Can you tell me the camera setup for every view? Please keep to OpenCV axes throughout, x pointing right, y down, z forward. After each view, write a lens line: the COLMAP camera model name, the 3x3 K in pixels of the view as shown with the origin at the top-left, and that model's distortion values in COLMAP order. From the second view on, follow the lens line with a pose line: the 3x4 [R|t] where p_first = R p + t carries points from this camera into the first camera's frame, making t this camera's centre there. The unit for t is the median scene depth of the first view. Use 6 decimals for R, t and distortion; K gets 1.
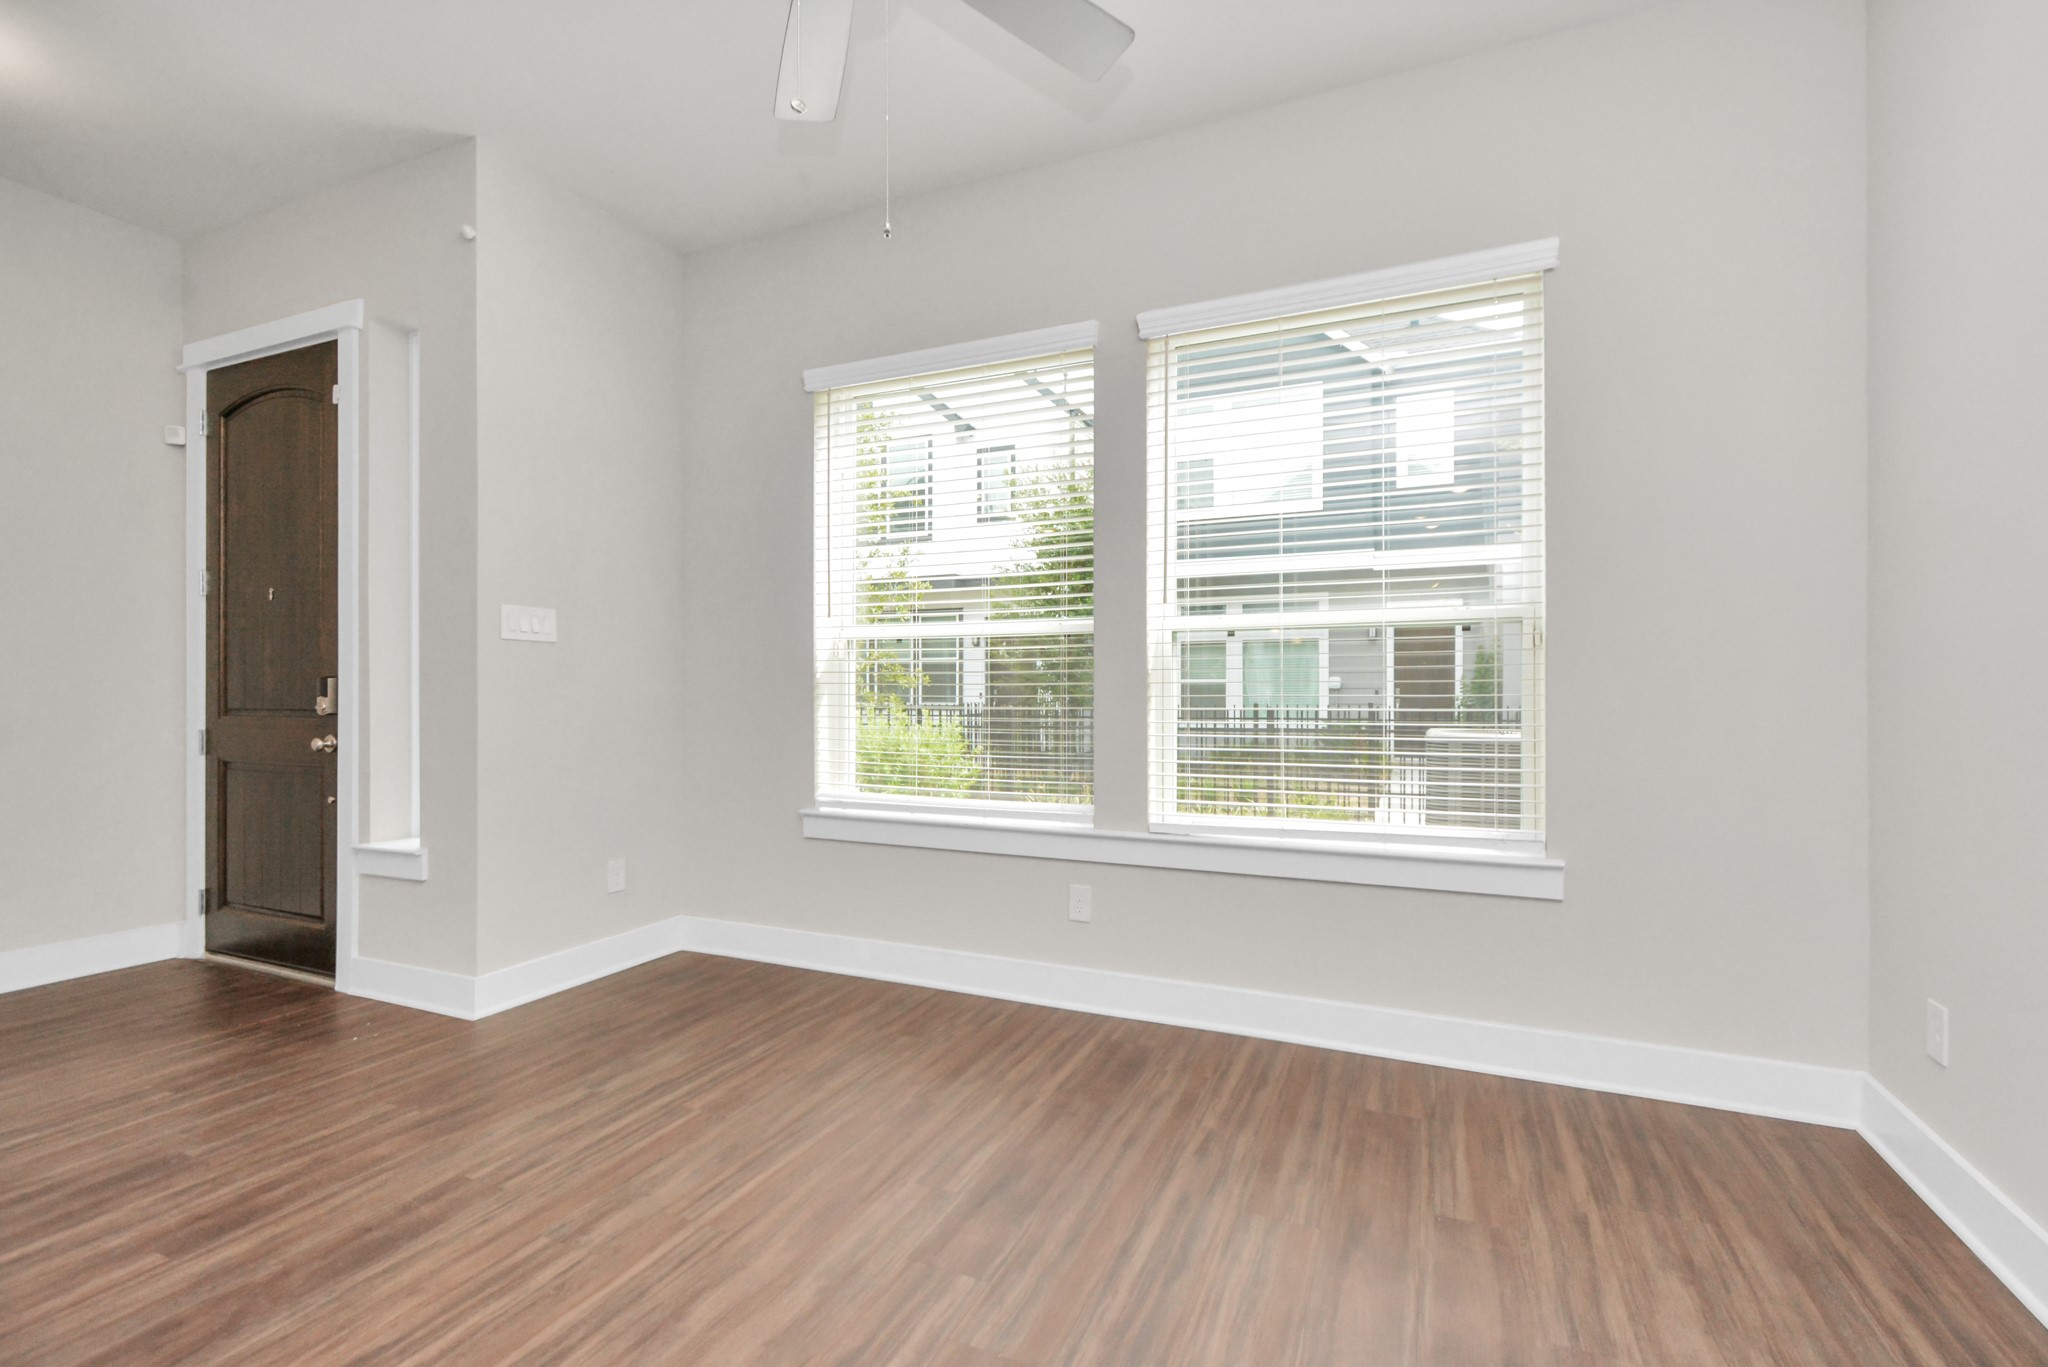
lens RADIAL K [[920.7, 0, 1024.3], [0, 920.7, 669.8], [0, 0, 1]] dist [0.002549, -0.000763]
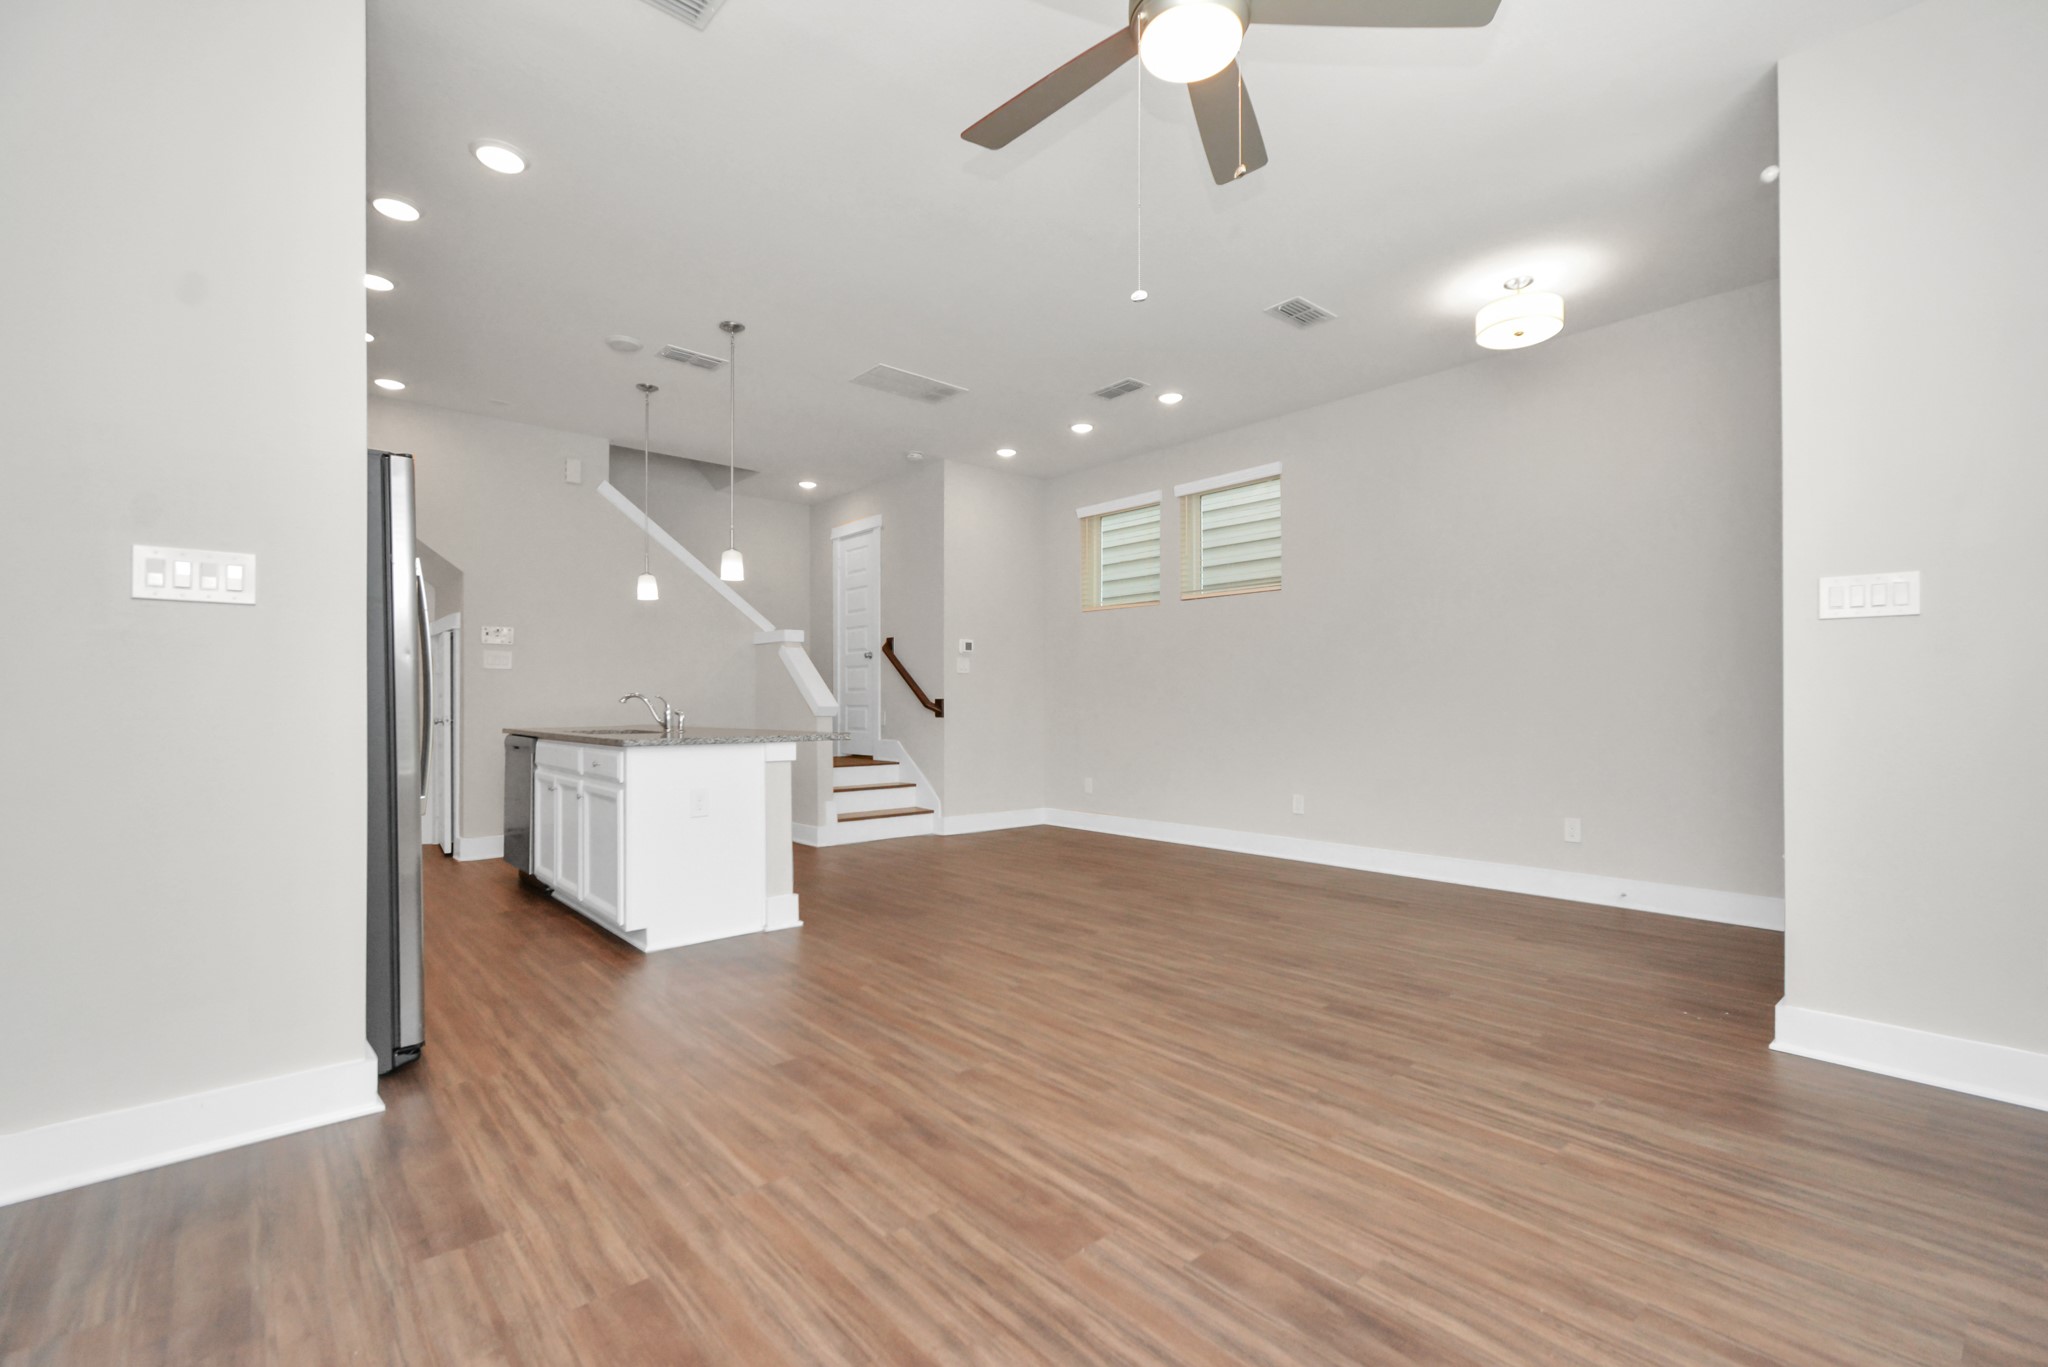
lens RADIAL K [[920.7, 0, 1012.3], [0, 920.7, 690.9], [0, 0, 1]] dist [0.002549, -0.000763]
pose [[-0.436733, -0.011760, -0.899514, 0.790309], [0.018522, 0.999585, -0.022061, 0.054800], [0.899401, -0.026295, -0.436334, 1.082345]]
